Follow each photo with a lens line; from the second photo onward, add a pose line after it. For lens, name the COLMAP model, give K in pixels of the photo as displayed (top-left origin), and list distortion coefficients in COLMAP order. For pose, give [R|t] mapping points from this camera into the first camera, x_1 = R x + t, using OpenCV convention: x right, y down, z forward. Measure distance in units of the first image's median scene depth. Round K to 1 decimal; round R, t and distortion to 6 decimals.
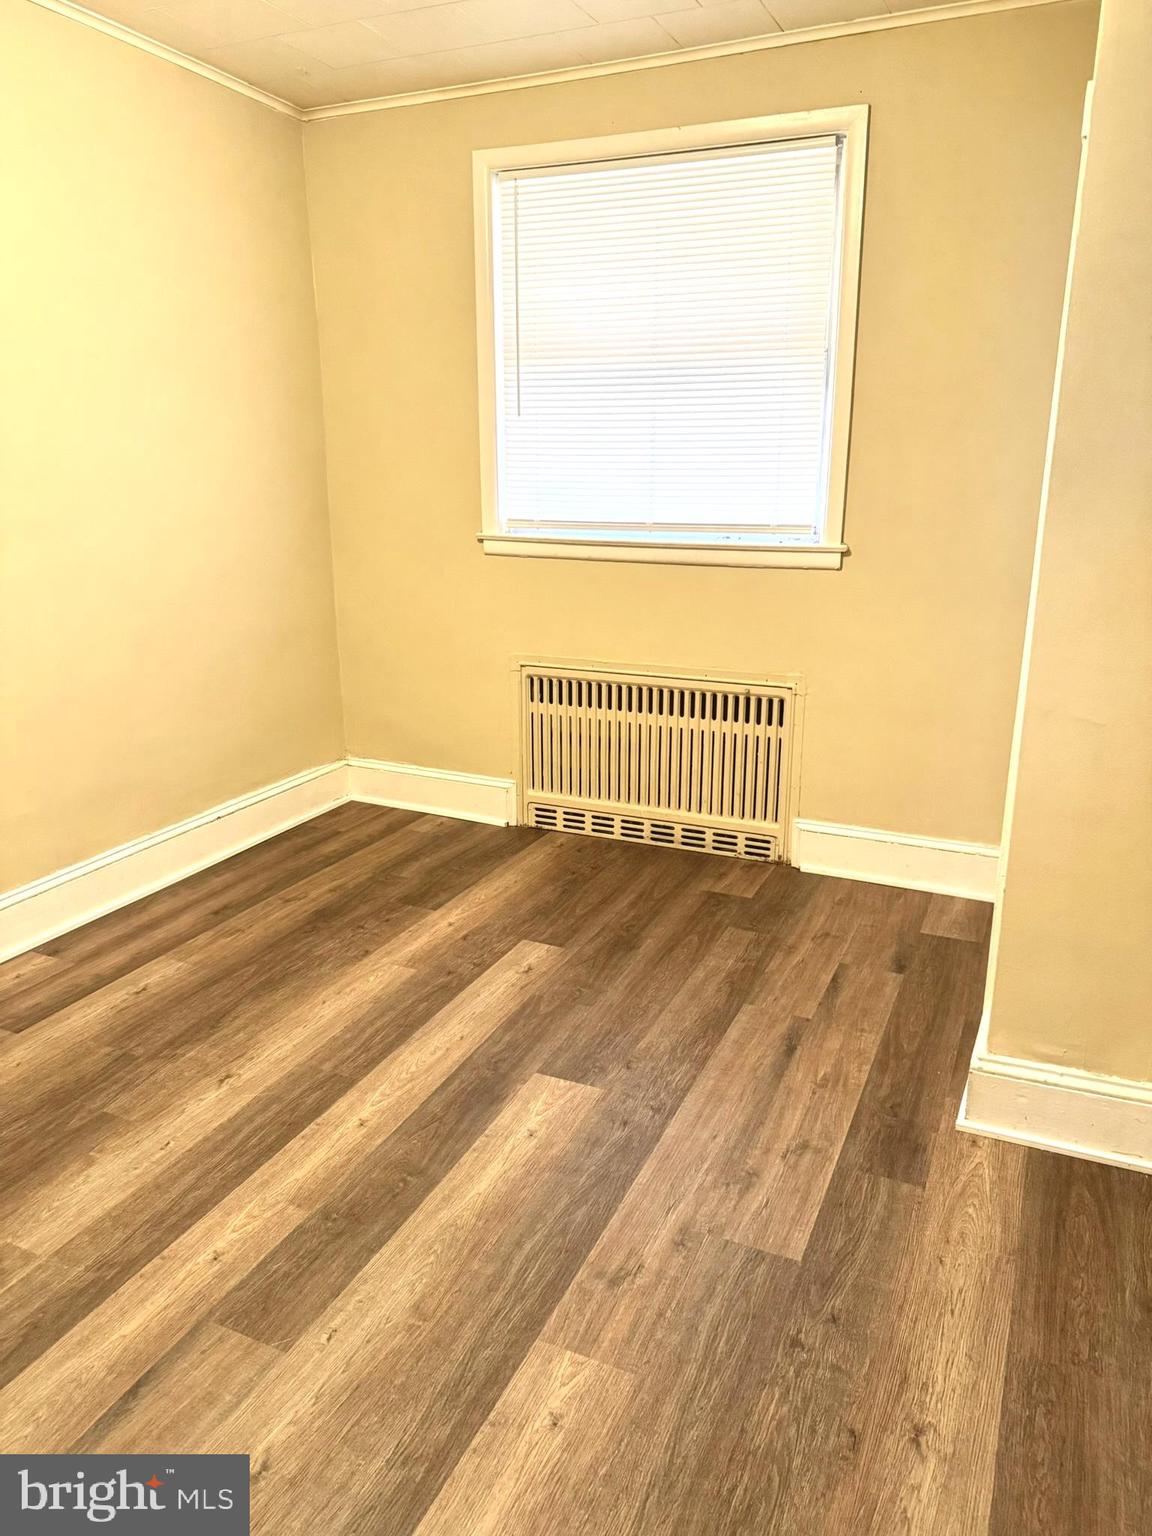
lens RADIAL K [[1084.5, 0, 576.0], [0, 1084.5, 768.0], [0, 0, 1]] dist [0.110554, -0.160540]
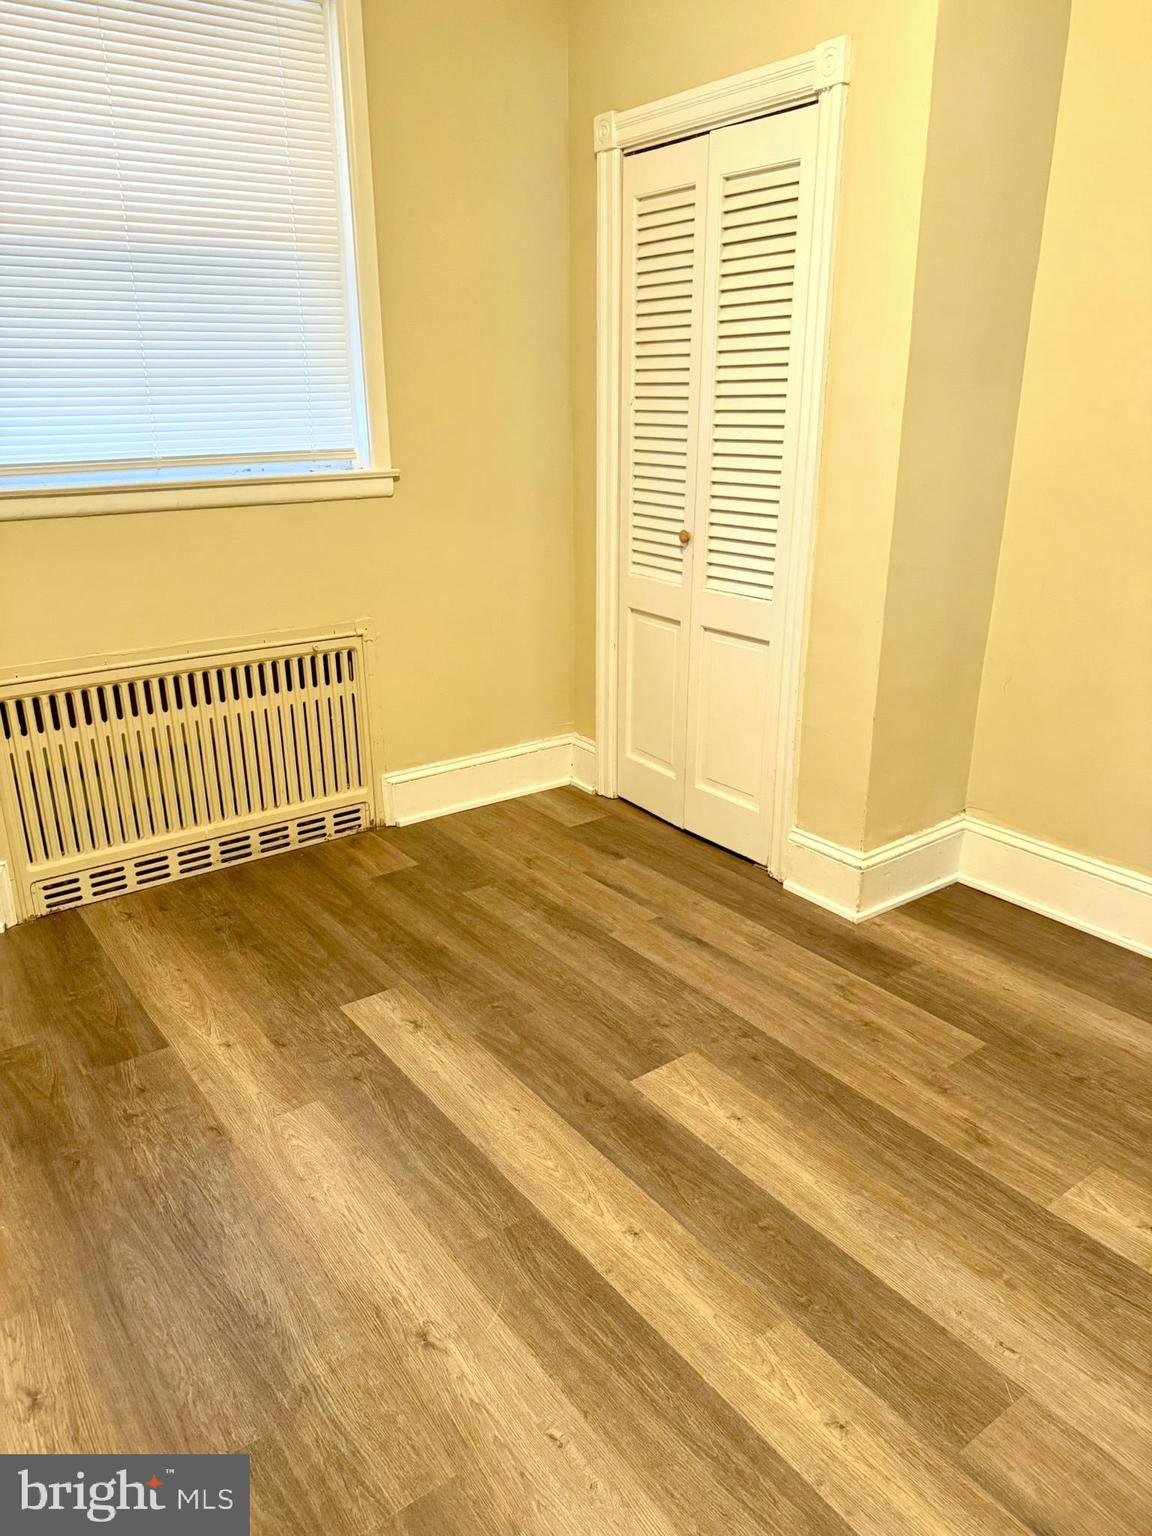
lens RADIAL K [[1100.0, 0, 576.0], [0, 1100.0, 768.0], [0, 0, 1]] dist [0.139251, -0.171205]
pose [[0.488750, -0.290101, 0.822779, -0.527836], [0.253950, 0.949564, 0.183952, -0.097025], [-0.834645, 0.119039, 0.537770, 0.392907]]
